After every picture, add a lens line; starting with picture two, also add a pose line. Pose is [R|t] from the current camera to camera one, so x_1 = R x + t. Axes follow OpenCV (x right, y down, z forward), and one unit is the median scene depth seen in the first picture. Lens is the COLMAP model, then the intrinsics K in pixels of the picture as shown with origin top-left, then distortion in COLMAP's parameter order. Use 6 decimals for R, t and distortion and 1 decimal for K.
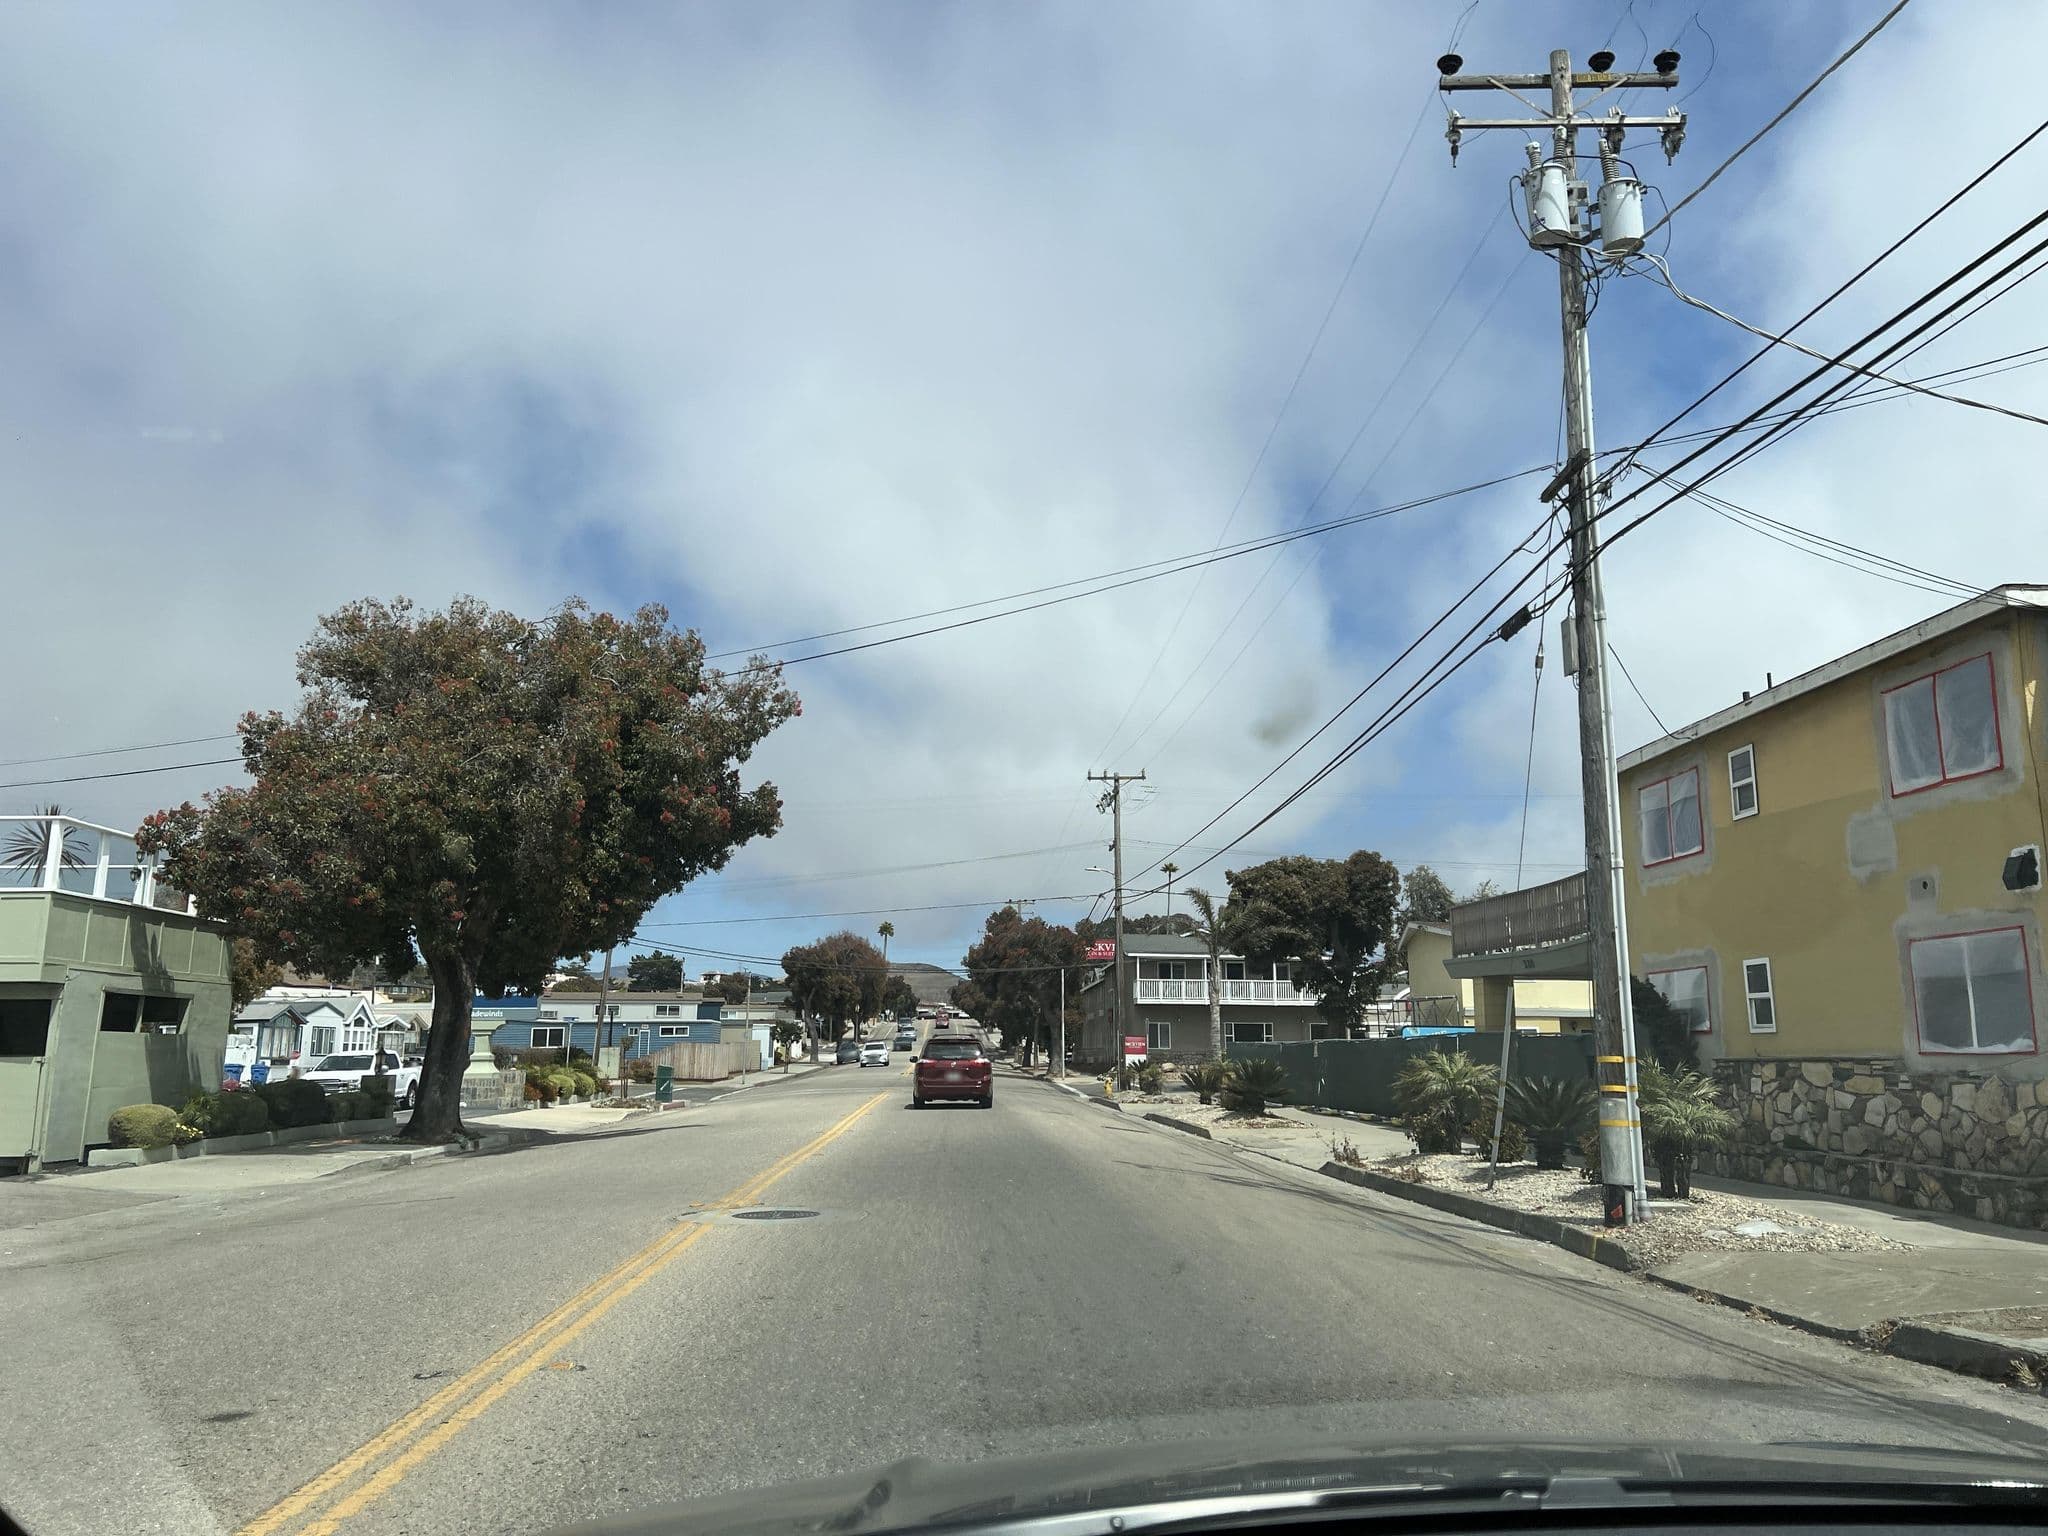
lens RADIAL K [[1651.9, 0, 1005.1], [0, 1651.9, 710.9], [0, 0, 1]] dist [-0.003325, -0.055122]
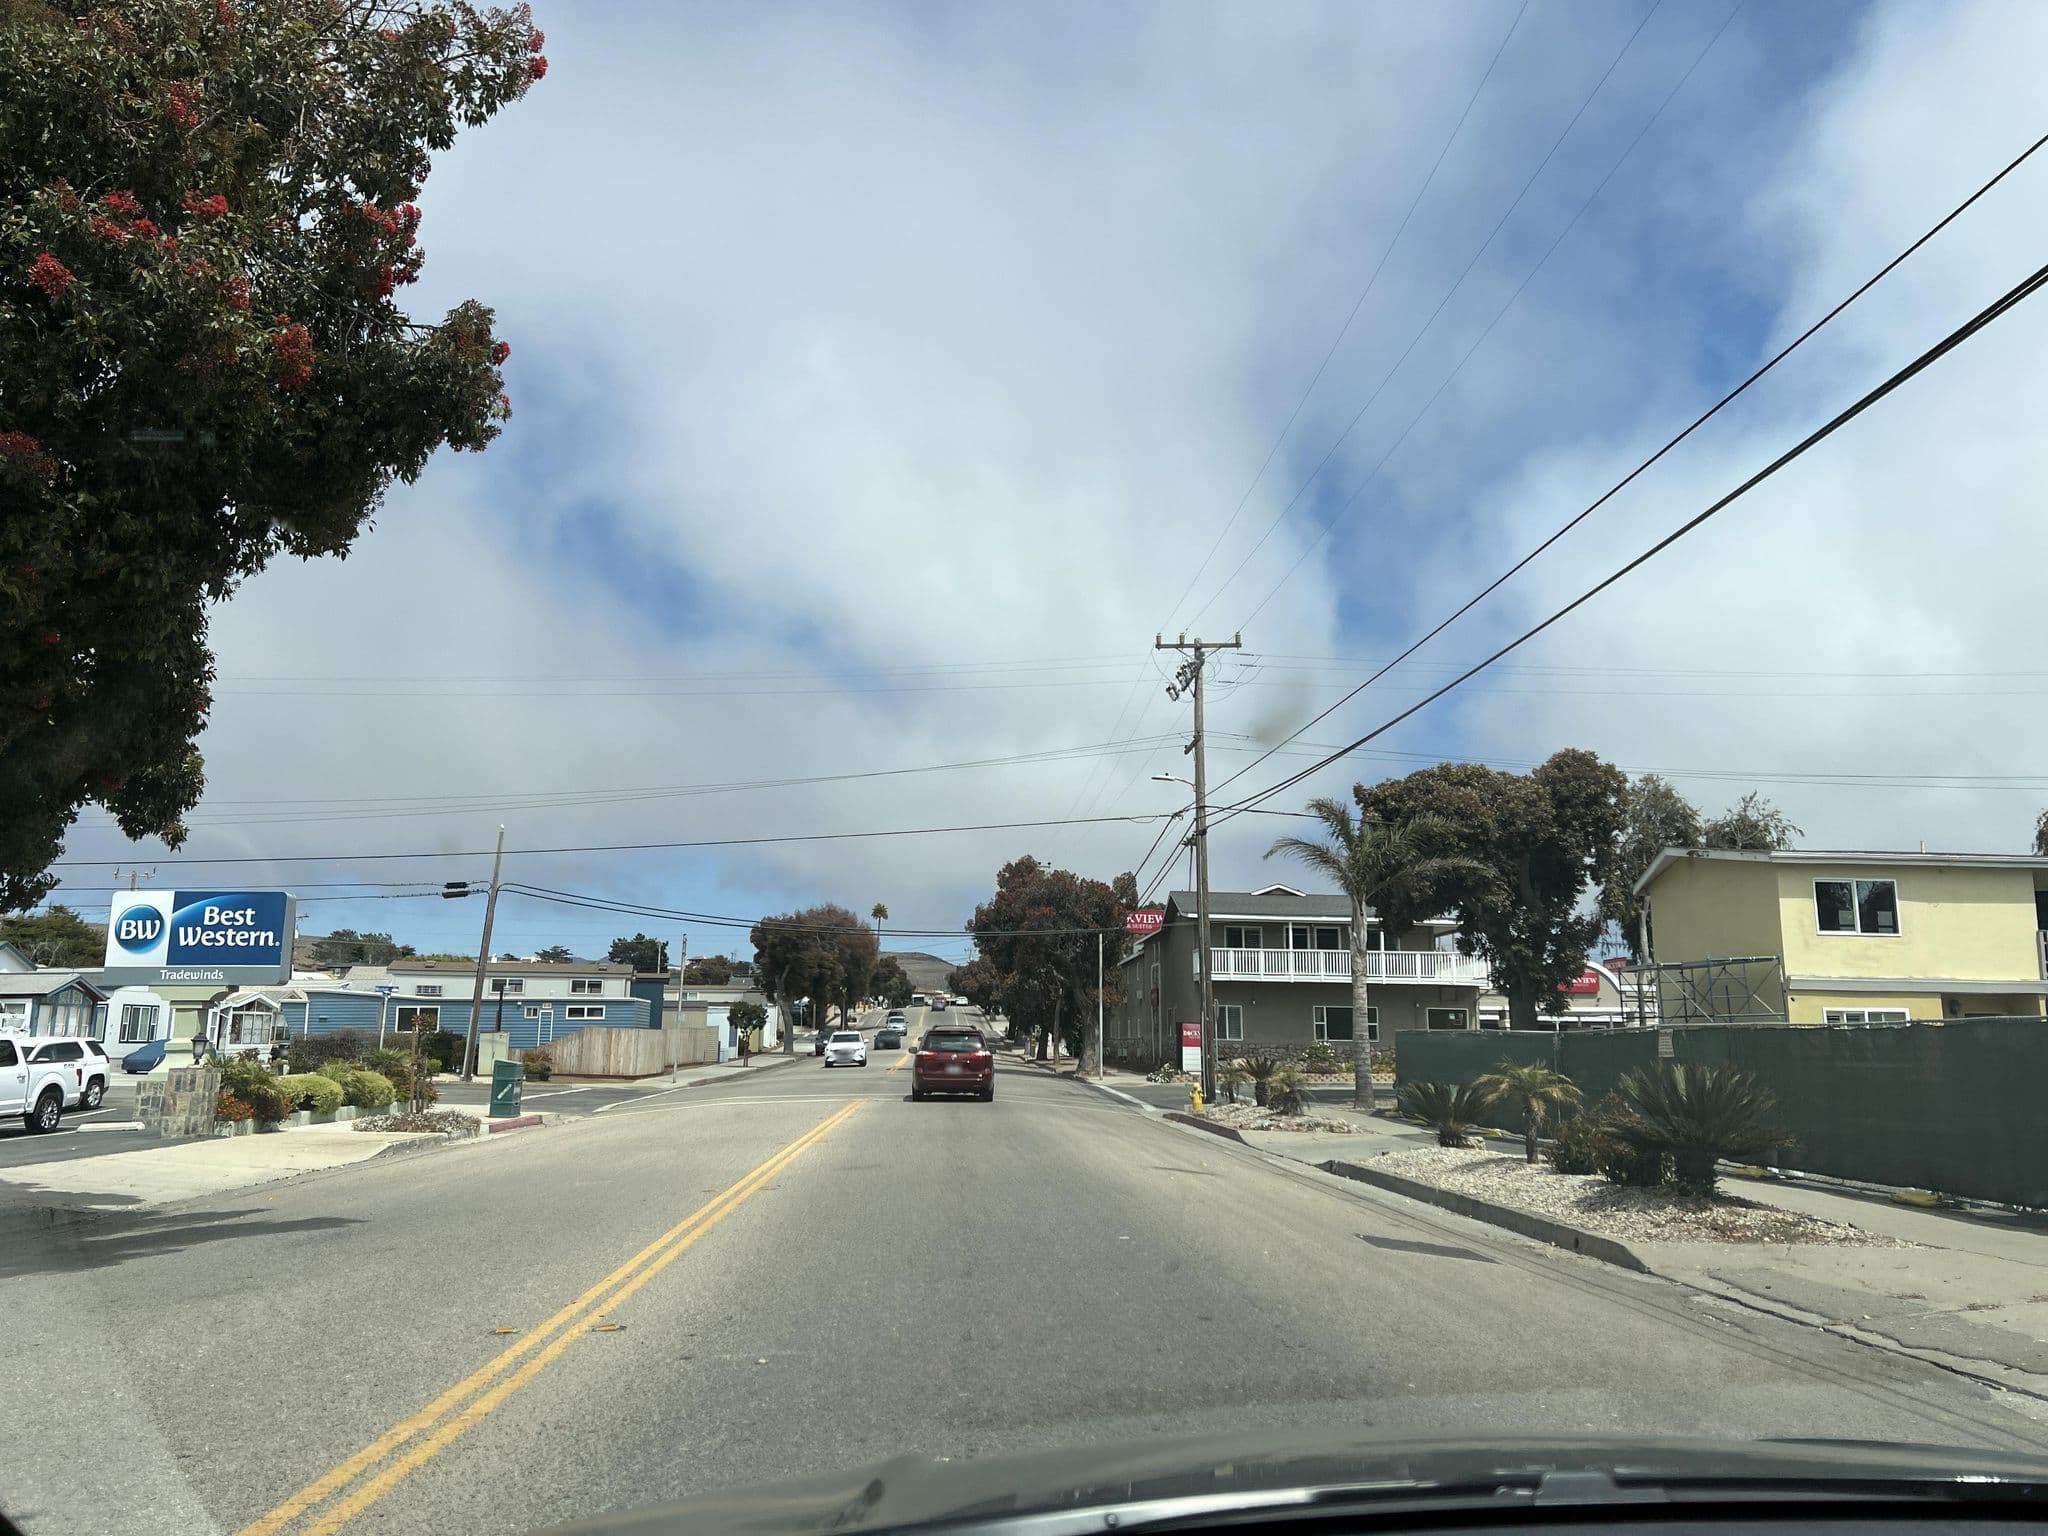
lens RADIAL K [[1604.9, 0, 1024.0], [0, 1604.9, 768.0], [0, 0, 1]] dist [0.069783, -0.141023]
pose [[0.999865, 0.010310, 0.012804, -0.008252], [-0.010745, 0.999351, 0.034394, 0.044132], [-0.012441, -0.034527, 0.999326, 0.212230]]
